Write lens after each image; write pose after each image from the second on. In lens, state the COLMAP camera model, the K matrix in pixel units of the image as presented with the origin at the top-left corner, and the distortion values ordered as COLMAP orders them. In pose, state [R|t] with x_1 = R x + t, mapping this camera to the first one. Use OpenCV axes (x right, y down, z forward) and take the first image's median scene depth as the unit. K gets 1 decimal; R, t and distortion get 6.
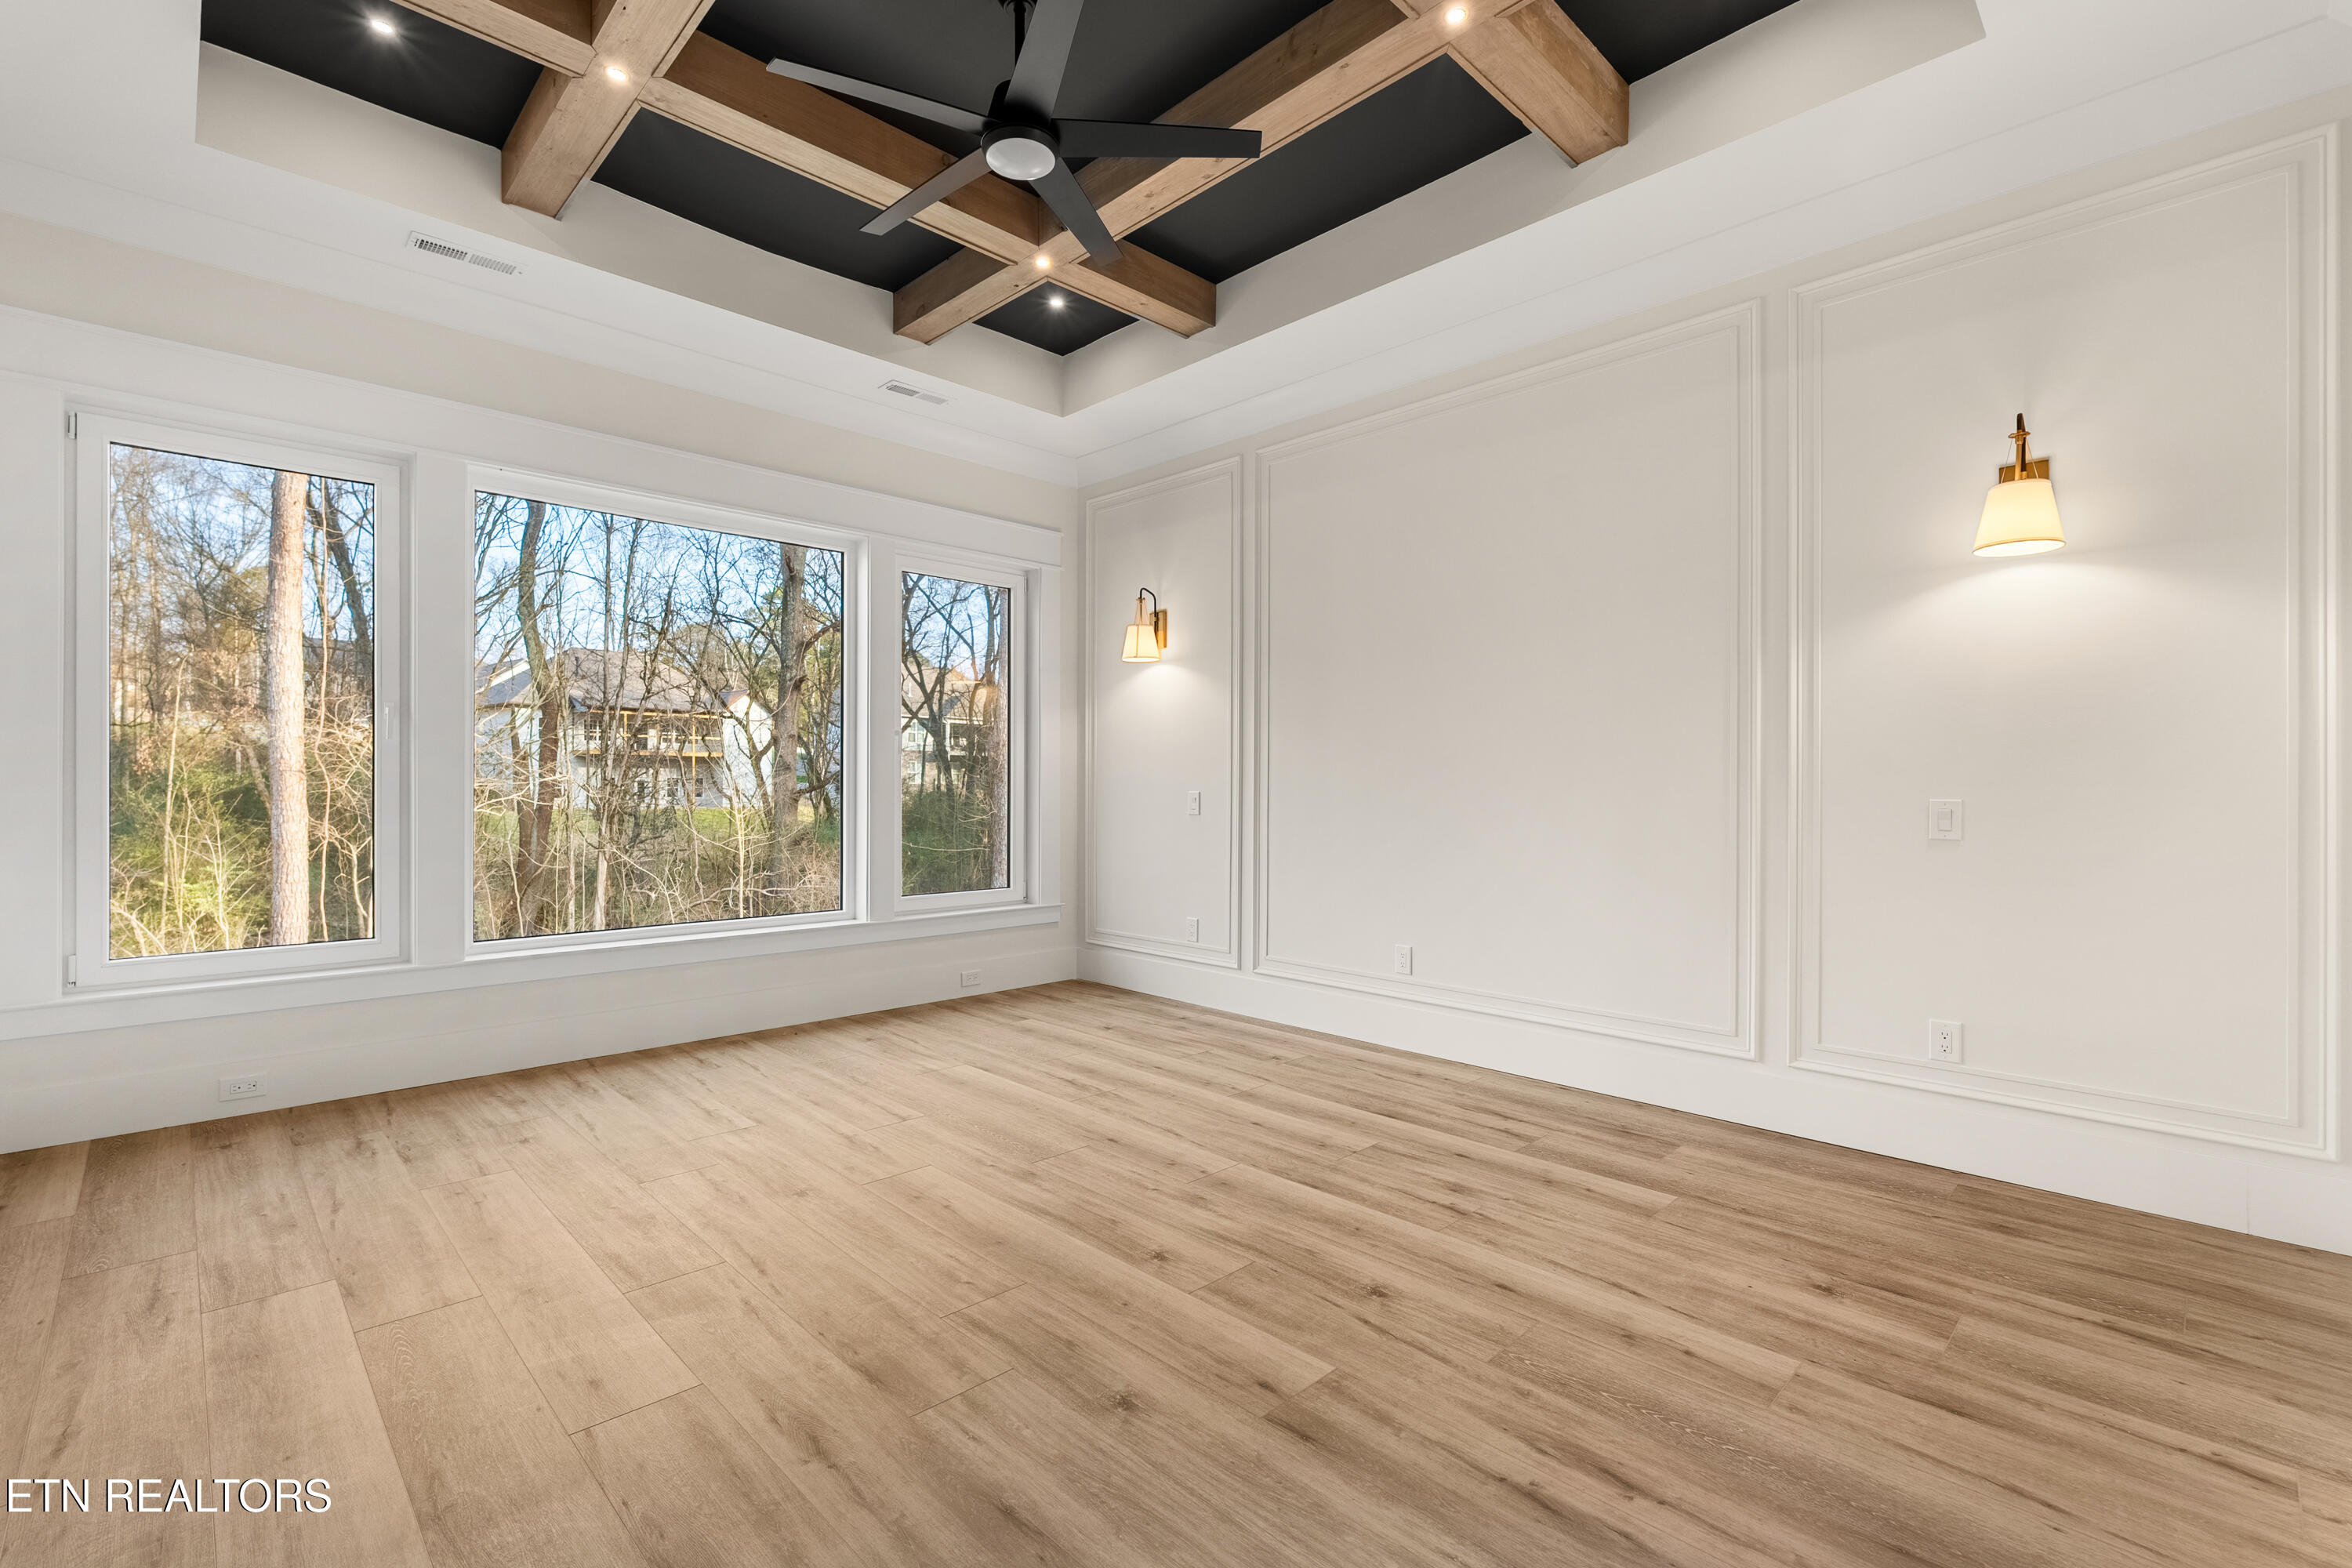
lens RADIAL K [[1033.7, 0, 1176.6], [0, 1033.7, 786.1], [0, 0, 1]] dist [-0.004245, 0.001223]
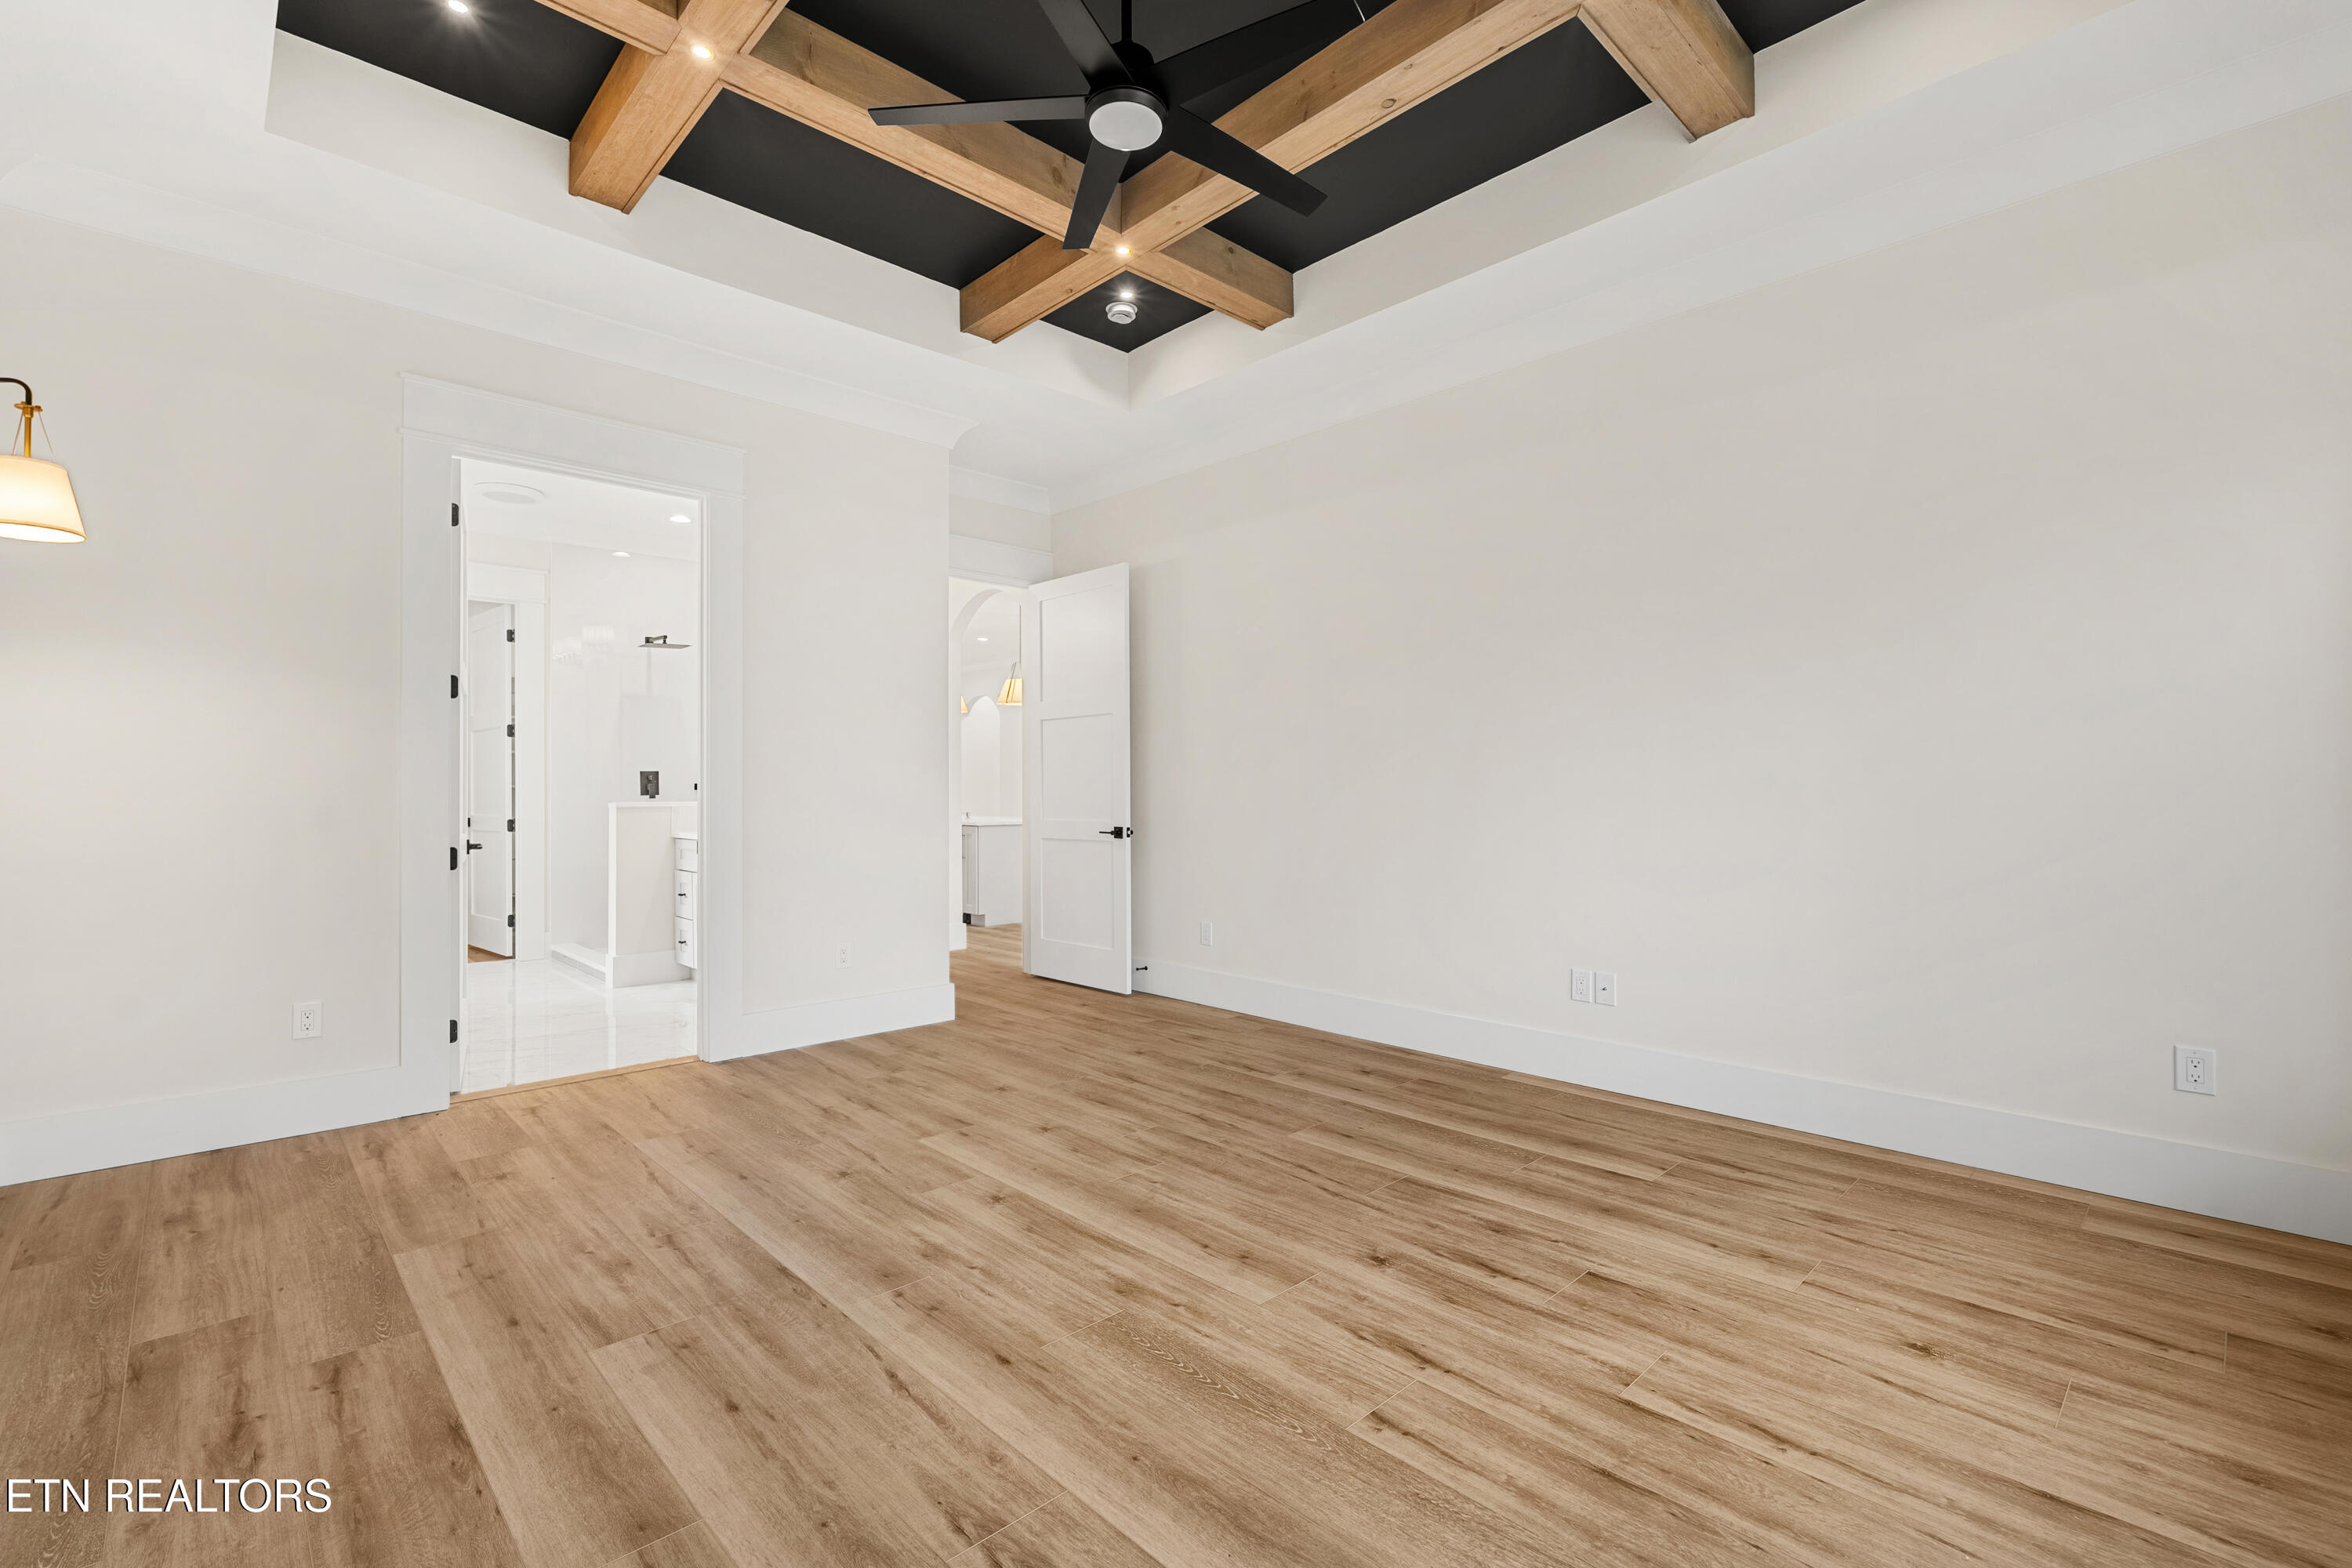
lens RADIAL K [[1033.7, 0, 1175.3], [0, 1033.7, 787.4], [0, 0, 1]] dist [-0.004245, 0.001223]
pose [[-0.999922, -0.000531, 0.012511, -0.220606], [-0.000601, 0.999984, -0.005660, -0.001841], [-0.012508, -0.005667, -0.999906, 2.058029]]
